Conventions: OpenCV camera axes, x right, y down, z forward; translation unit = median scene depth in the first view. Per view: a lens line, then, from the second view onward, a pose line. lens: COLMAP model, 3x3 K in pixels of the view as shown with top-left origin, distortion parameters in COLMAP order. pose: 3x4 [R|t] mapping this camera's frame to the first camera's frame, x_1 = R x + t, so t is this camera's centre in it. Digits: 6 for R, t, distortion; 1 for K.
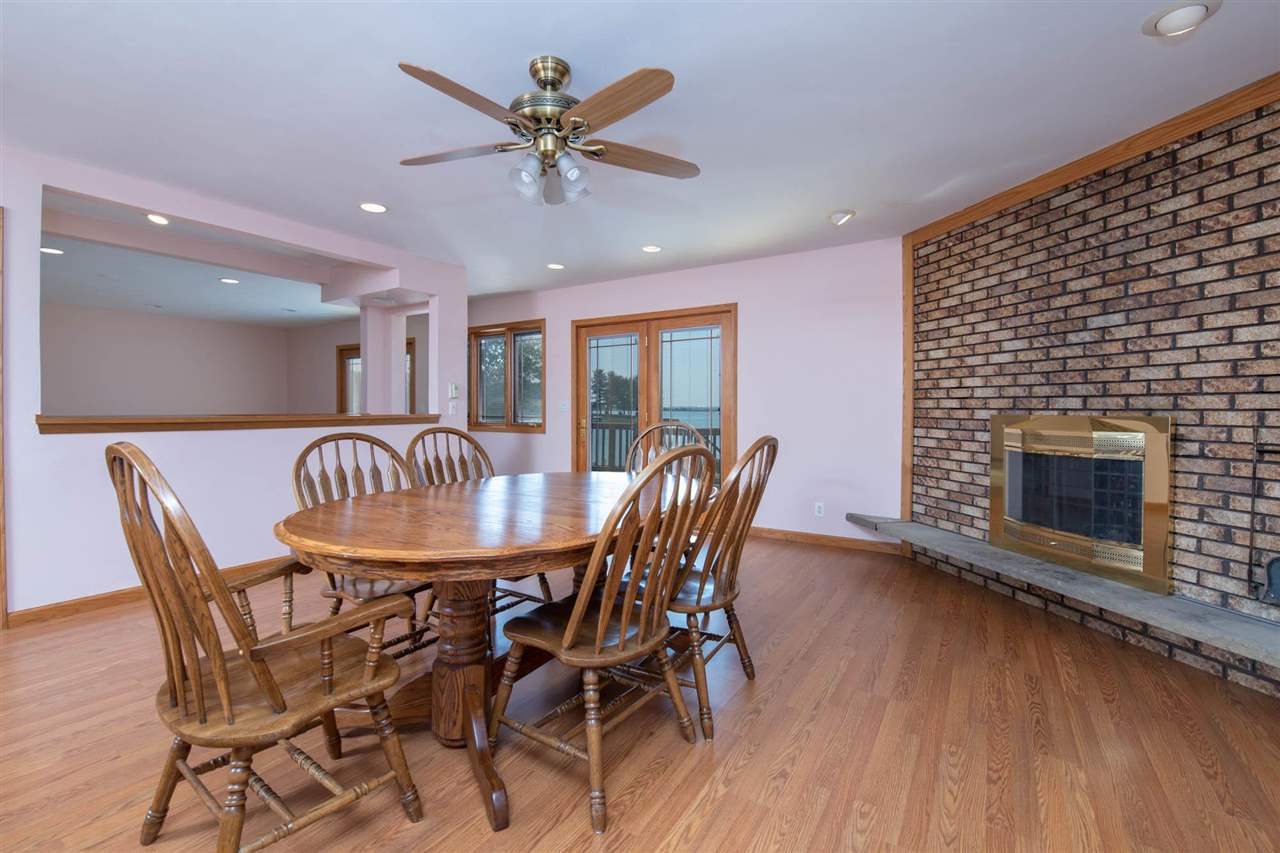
lens RADIAL K [[553.3, 0, 637.3], [0, 553.3, 416.4], [0, 0, 1]] dist [-0.001022, -0.009369]
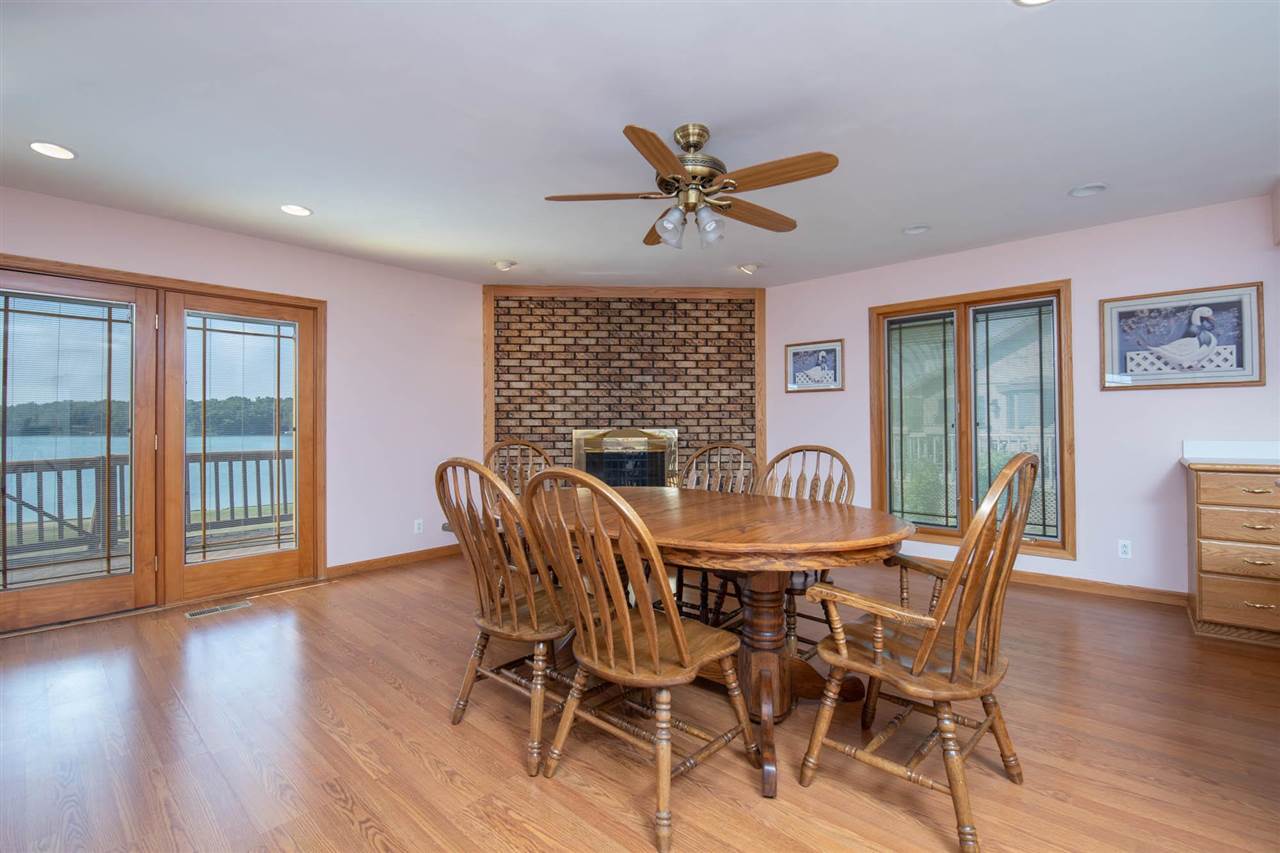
lens RADIAL K [[553.3, 0, 637.3], [0, 553.3, 416.4], [0, 0, 1]] dist [-0.001022, -0.009369]
pose [[0.158881, 0.010474, 0.987242, -0.972291], [0.019814, 0.999709, -0.013795, -0.018873], [-0.987099, 0.021753, 0.158627, 0.695027]]
